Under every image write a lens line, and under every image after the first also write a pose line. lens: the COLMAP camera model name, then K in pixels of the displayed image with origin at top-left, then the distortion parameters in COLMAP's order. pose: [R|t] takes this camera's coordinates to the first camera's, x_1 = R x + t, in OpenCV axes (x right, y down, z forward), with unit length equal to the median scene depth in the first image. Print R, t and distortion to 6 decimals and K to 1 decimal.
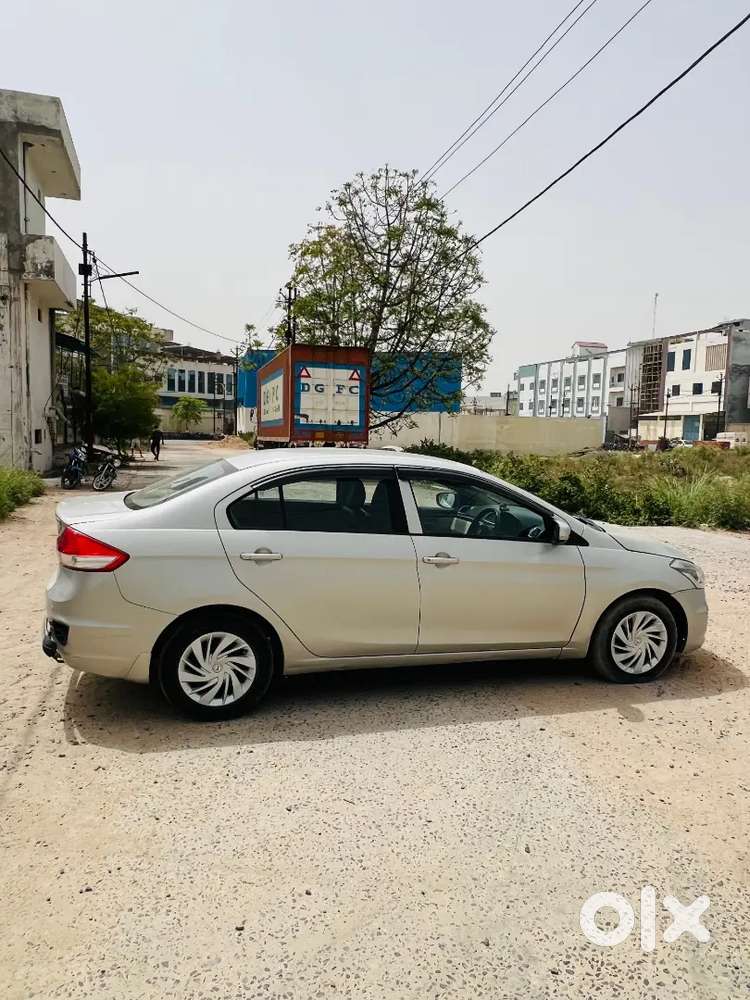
lens RADIAL K [[710.2, 0, 371.9], [0, 710.2, 501.4], [0, 0, 1]] dist [-0.006946, 0.003302]
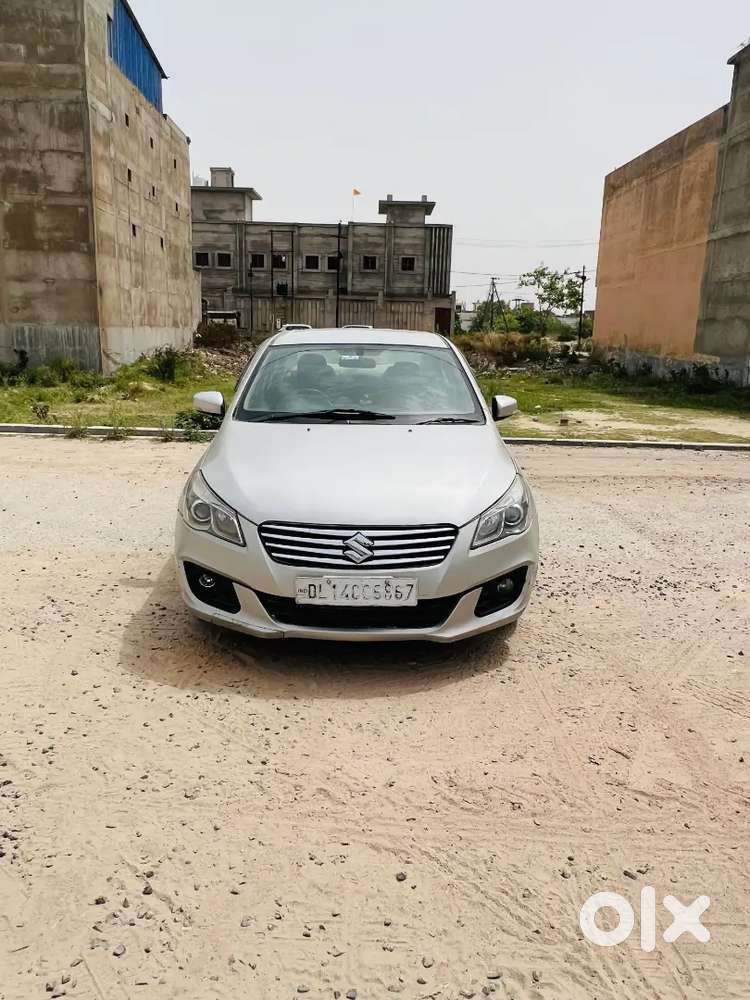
lens RADIAL K [[729.3, 0, 371.0], [0, 729.3, 491.8], [0, 0, 1]] dist [-0.004880, -0.003189]
pose [[-0.246963, 0.180708, -0.952026, 1.111811], [-0.128642, 0.967648, 0.217044, -0.080121], [0.960448, 0.176072, -0.215726, 1.360973]]
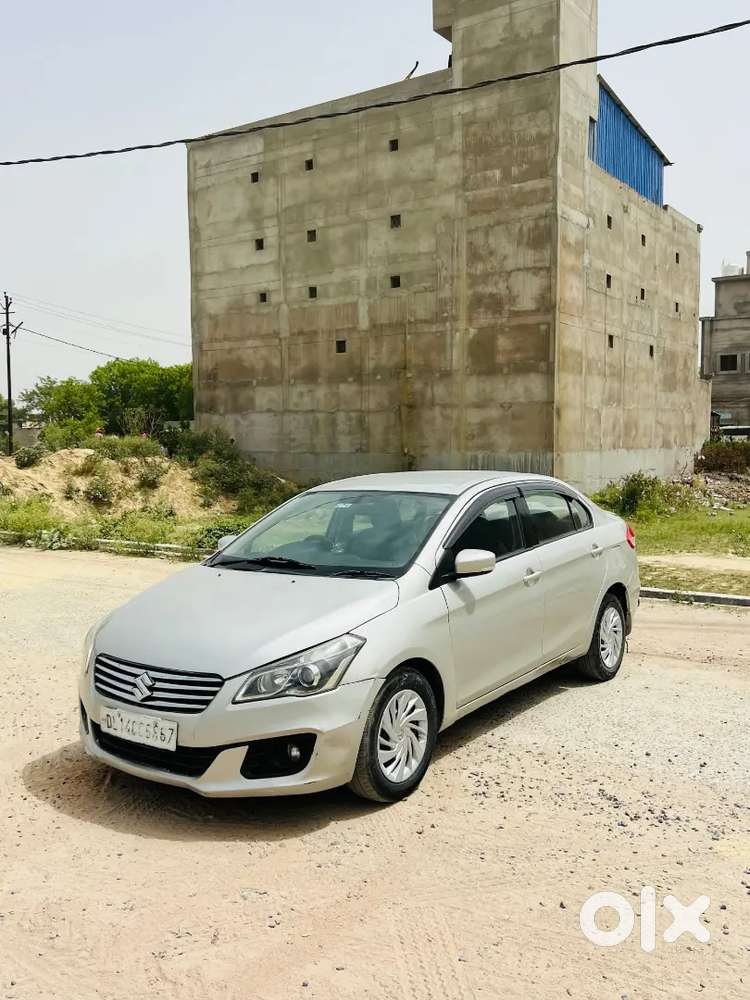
lens RADIAL K [[901.5, 0, 370.3], [0, 901.5, 499.5], [0, 0, 1]] dist [0.061581, -0.097039]
pose [[-0.773518, 0.020585, -0.633440, 0.883752], [-0.074478, 0.989595, 0.123107, -0.191910], [0.629383, 0.142402, -0.763936, 2.000830]]
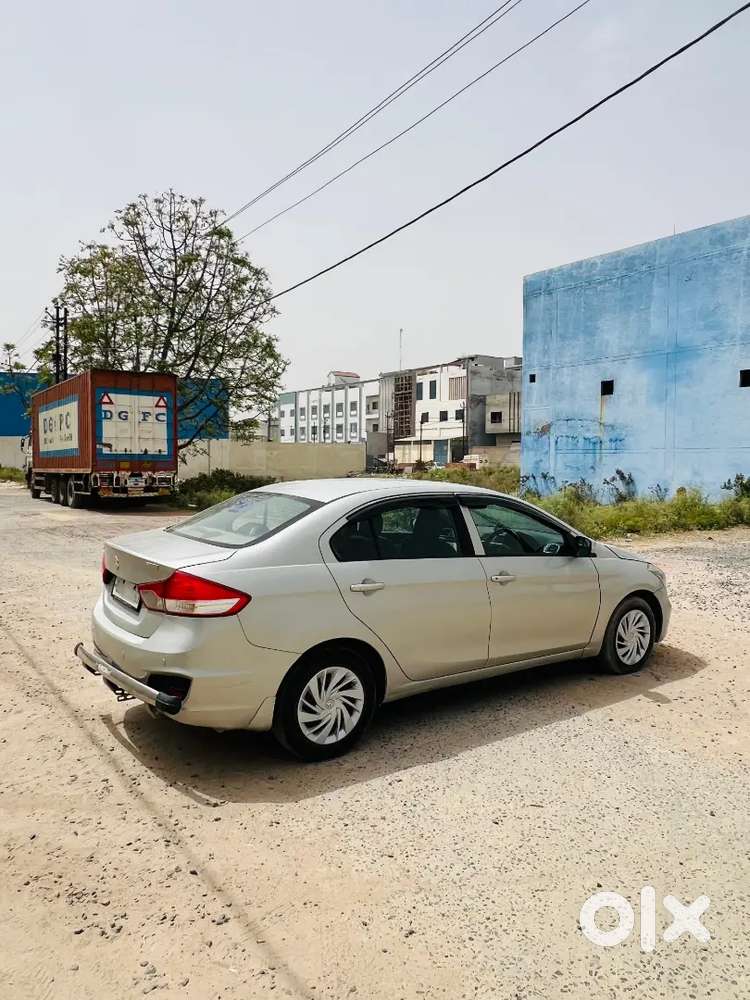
lens RADIAL K [[710.2, 0, 376.1], [0, 710.2, 490.2], [0, 0, 1]] dist [-0.006946, 0.003302]
pose [[0.940269, -0.032681, 0.338860, -0.411004], [0.050331, 0.997788, -0.043427, -0.013250], [-0.336691, 0.057888, 0.939834, 0.030015]]
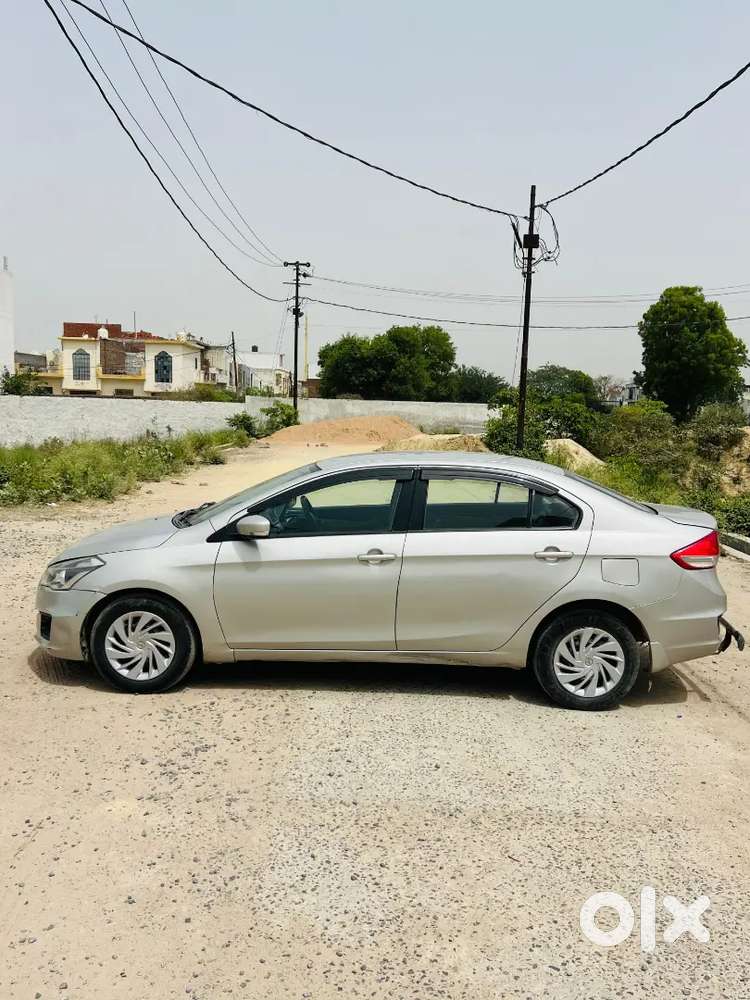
lens RADIAL K [[823.7, 0, 383.0], [0, 823.7, 498.5], [0, 0, 1]] dist [0.042595, -0.048694]
pose [[-0.961394, -0.079440, 0.263461, -0.290177], [-0.023632, 0.977722, 0.208570, -0.263381], [-0.274160, 0.194292, -0.941853, 2.243180]]
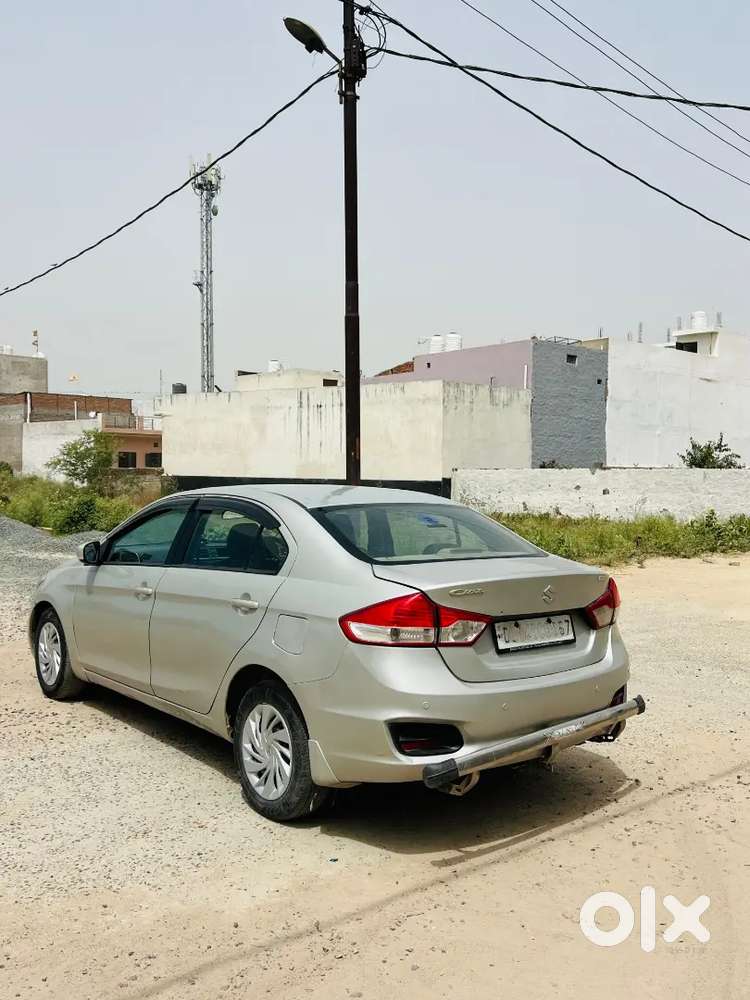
lens RADIAL K [[939.0, 0, 378.4], [0, 939.0, 496.6], [0, 0, 1]] dist [0.015075, 0.000000]
pose [[-0.406360, -0.049103, 0.912393, -1.156723], [0.072330, 0.993693, 0.085692, -0.157398], [-0.910846, 0.100815, -0.400246, 1.442826]]
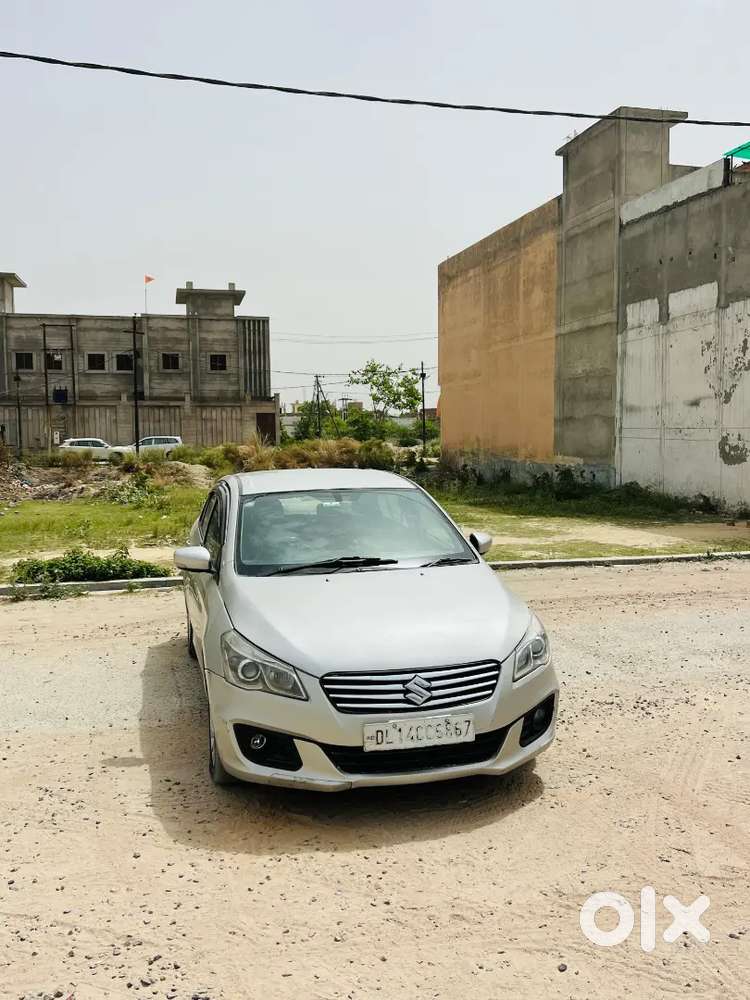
lens RADIAL K [[901.5, 0, 378.4], [0, 901.5, 493.7], [0, 0, 1]] dist [0.061581, -0.097039]
pose [[-0.017385, 0.039846, -0.999055, 1.355847], [-0.090052, 0.995082, 0.041254, -0.106960], [0.995785, 0.090684, -0.013711, 1.175363]]
